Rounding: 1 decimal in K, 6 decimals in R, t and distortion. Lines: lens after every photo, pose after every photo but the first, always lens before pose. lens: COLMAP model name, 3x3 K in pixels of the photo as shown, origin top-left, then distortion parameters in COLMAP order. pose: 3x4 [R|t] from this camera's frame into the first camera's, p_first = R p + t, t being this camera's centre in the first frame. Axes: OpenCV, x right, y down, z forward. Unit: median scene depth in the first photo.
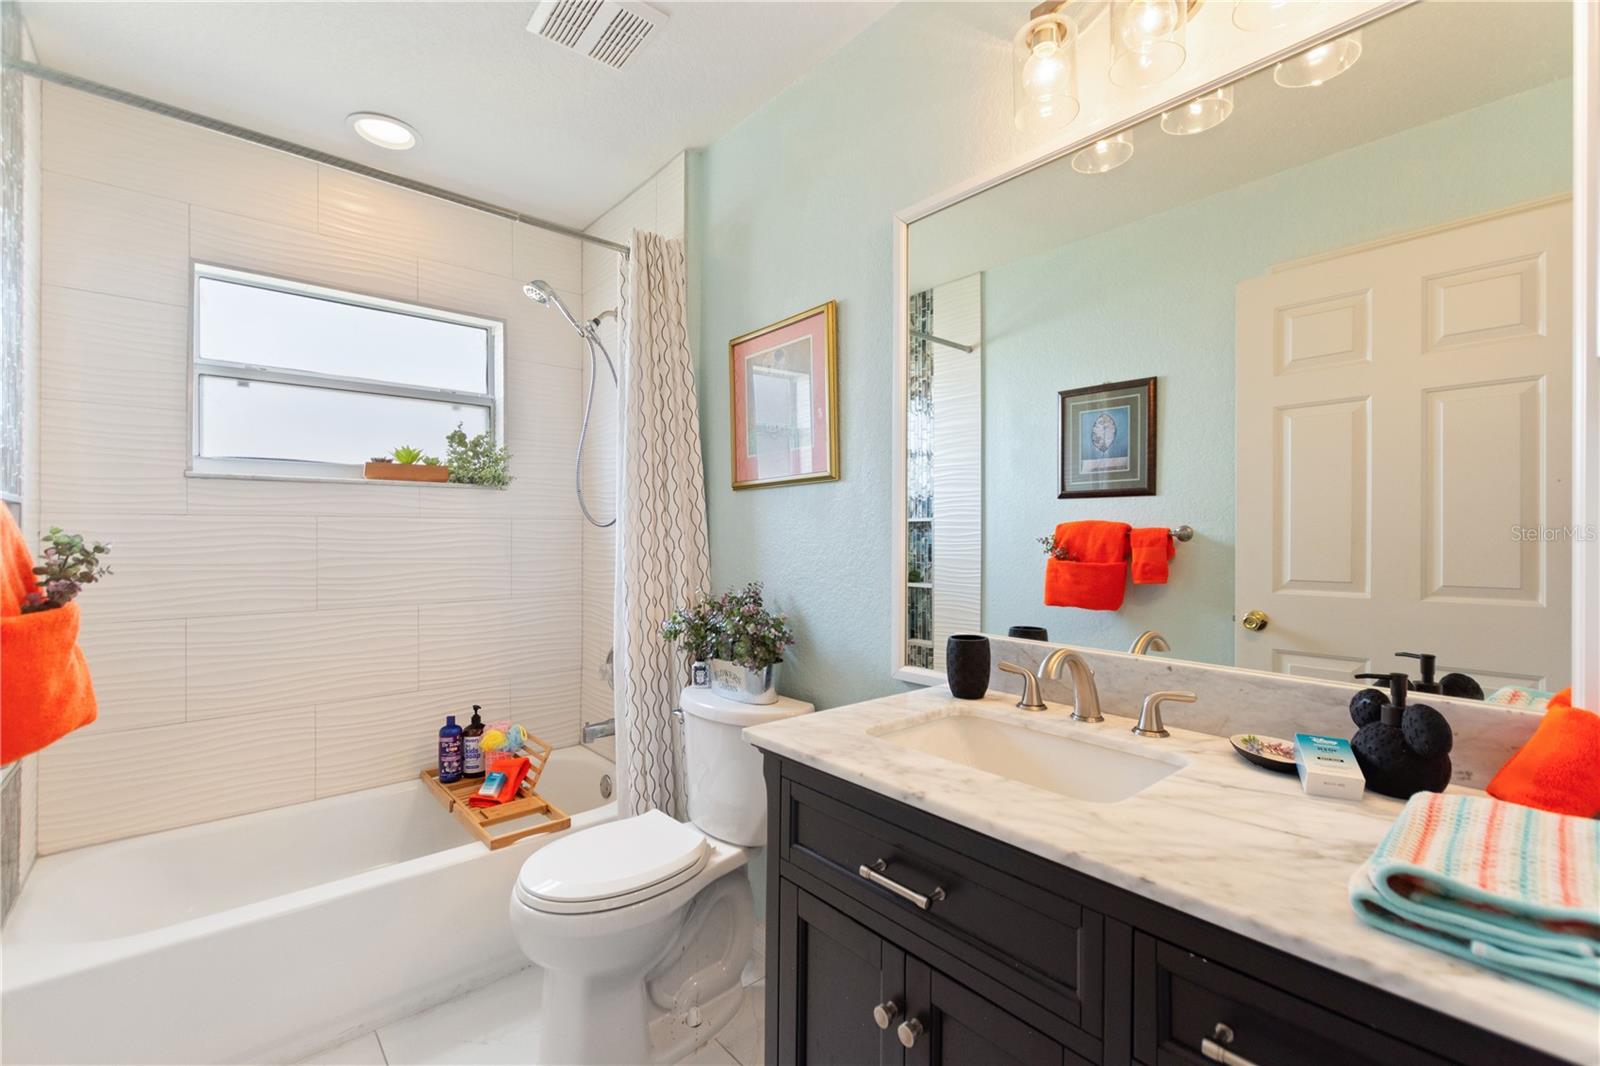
lens RADIAL K [[664.7, 0, 793.3], [0, 664.7, 531.5], [0, 0, 1]] dist [-0.004381, -0.000486]
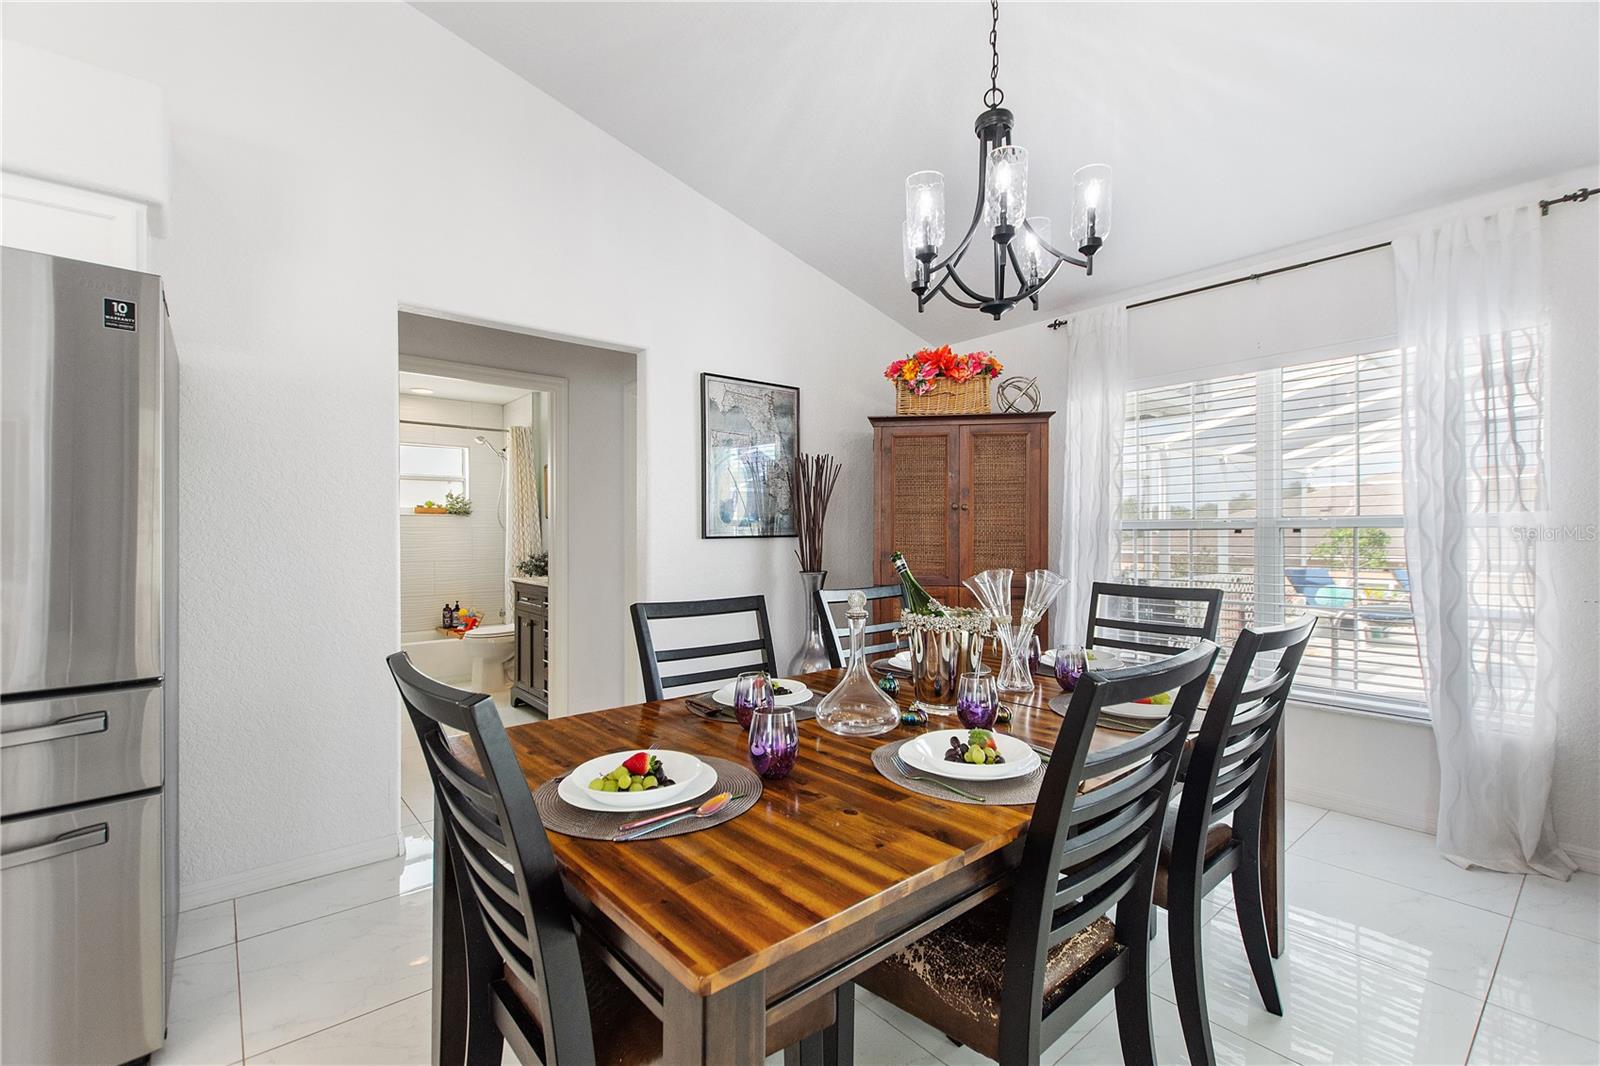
lens RADIAL K [[701.4, 0, 806.2], [0, 701.4, 536.4], [0, 0, 1]] dist [0.008080, -0.003688]
pose [[0.999792, -0.005216, -0.019735, 0.948528], [0.005259, 0.999984, 0.002120, 0.012143], [0.019724, -0.002223, 0.999803, -1.729542]]
